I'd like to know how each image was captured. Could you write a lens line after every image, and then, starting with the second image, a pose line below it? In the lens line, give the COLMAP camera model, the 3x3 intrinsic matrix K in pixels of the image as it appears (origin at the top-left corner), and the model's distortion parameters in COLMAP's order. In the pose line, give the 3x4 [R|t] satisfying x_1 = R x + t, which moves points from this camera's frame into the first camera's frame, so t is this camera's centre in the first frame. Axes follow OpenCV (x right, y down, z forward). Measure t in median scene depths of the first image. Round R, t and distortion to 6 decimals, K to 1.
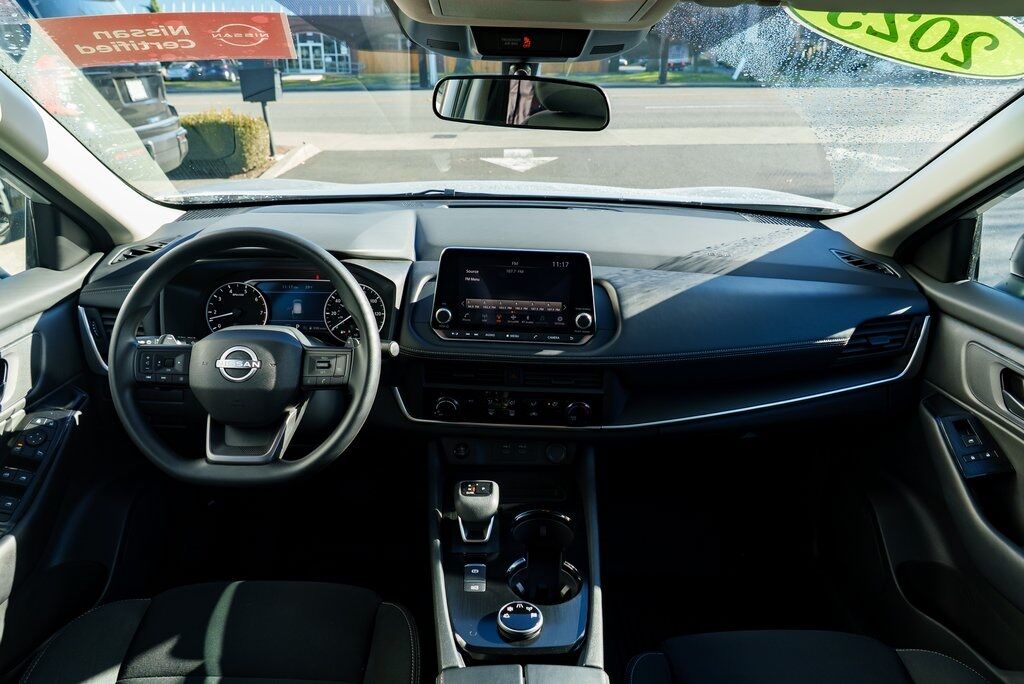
lens RADIAL K [[697.0, 0, 510.7], [0, 697.0, 346.2], [0, 0, 1]] dist [-0.024077, 0.020039]
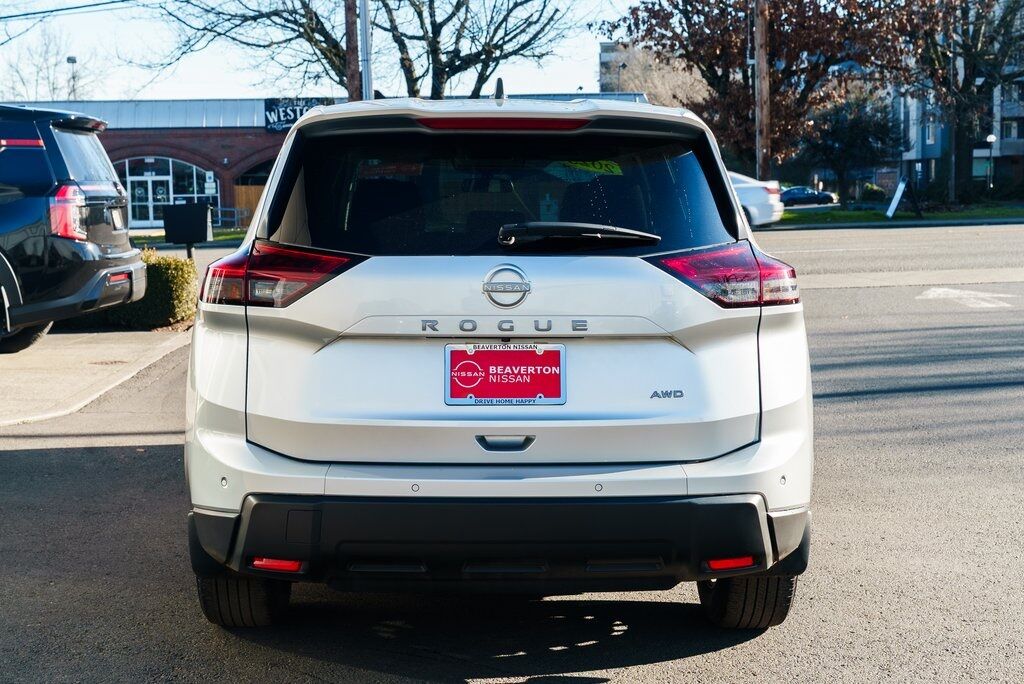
lens RADIAL K [[1449.8, 0, 511.1], [0, 1449.8, 342.1], [0, 0, 1]] dist [0.042970, 0.000000]
pose [[0.999764, -0.021651, -0.001755, 0.088986], [0.020221, 0.957140, -0.288919, 1.839301], [0.007935, 0.288816, 0.957352, -4.193429]]
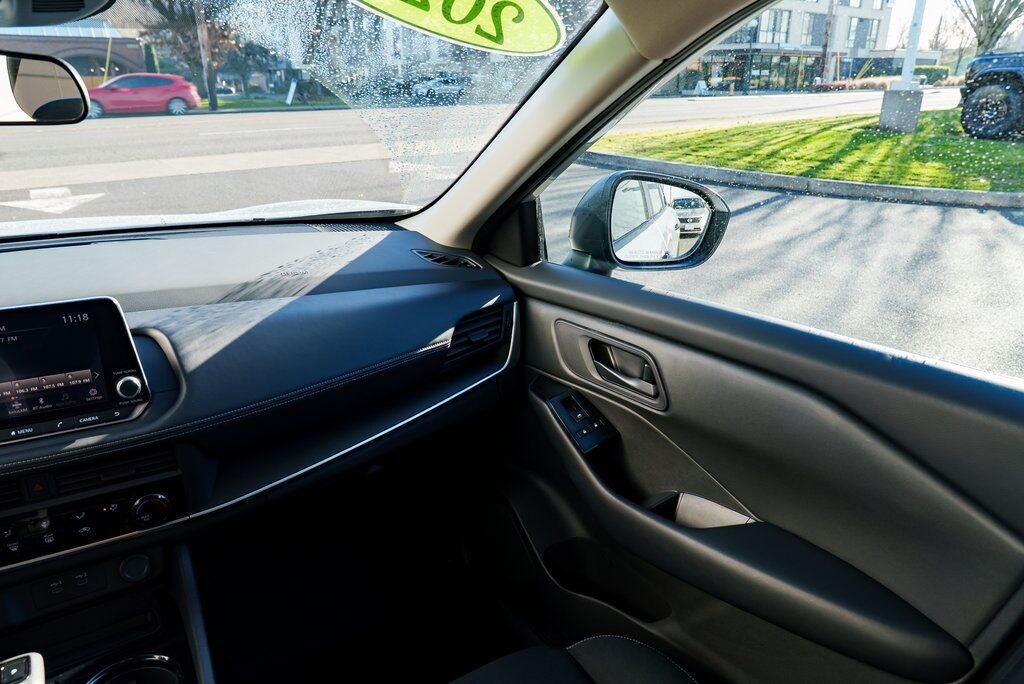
lens RADIAL K [[697.0, 0, 505.8], [0, 697.0, 345.3], [0, 0, 1]] dist [-0.024077, 0.020039]
pose [[0.836833, -0.198136, 0.510346, 0.070633], [0.215176, 0.976224, 0.026177, -0.012771], [-0.503398, 0.087908, 0.859571, 0.159001]]
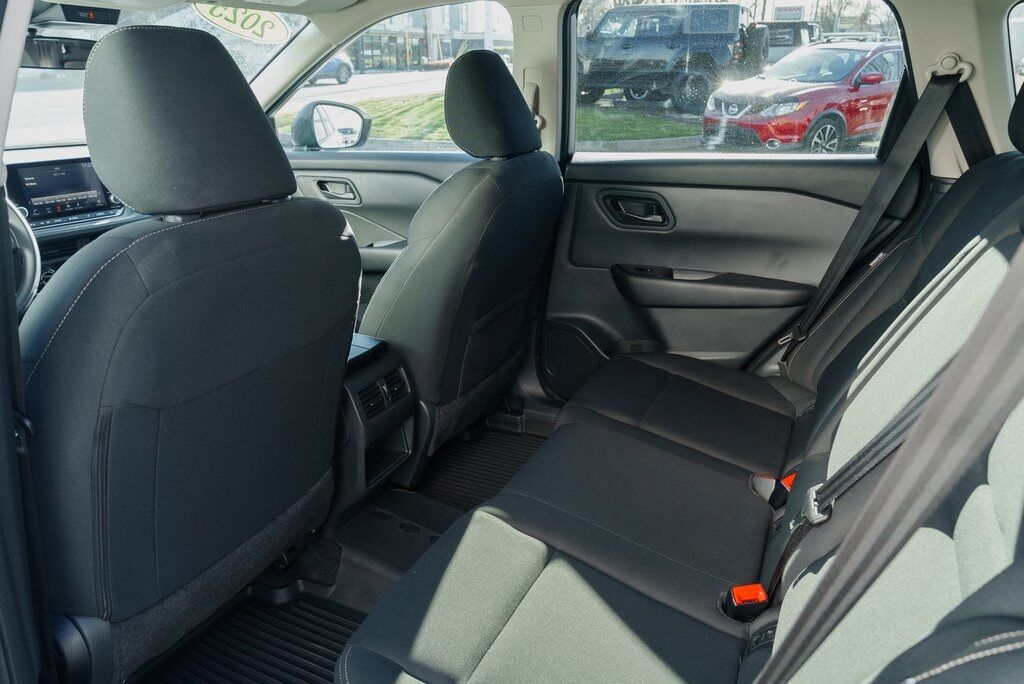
lens RADIAL K [[697.0, 0, 513.9], [0, 697.0, 348.9], [0, 0, 1]] dist [-0.024077, 0.020039]
pose [[0.459102, -0.342576, 0.819675, -0.860703], [0.344465, 0.919122, 0.191203, 0.279004], [-0.818883, 0.194567, 0.539976, -0.502115]]
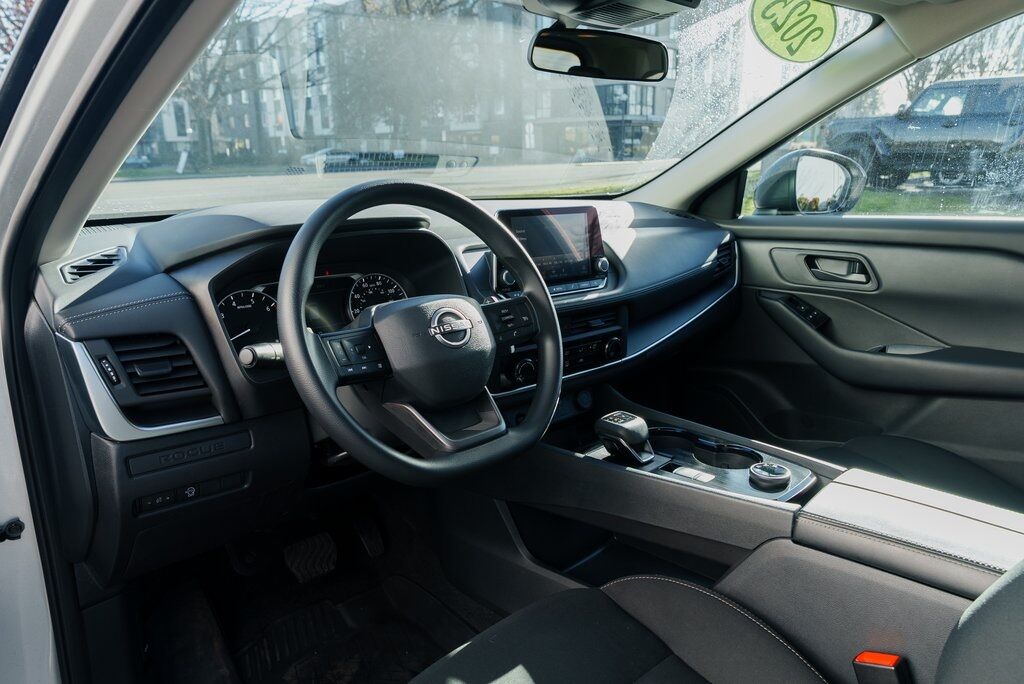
lens RADIAL K [[697.0, 0, 521.5], [0, 697.0, 344.4], [0, 0, 1]] dist [-0.024077, 0.020039]
pose [[0.722152, -0.192878, 0.664300, -0.745557], [0.276342, 0.960820, -0.021436, 0.072717], [-0.634138, 0.199054, 0.747159, 0.260509]]
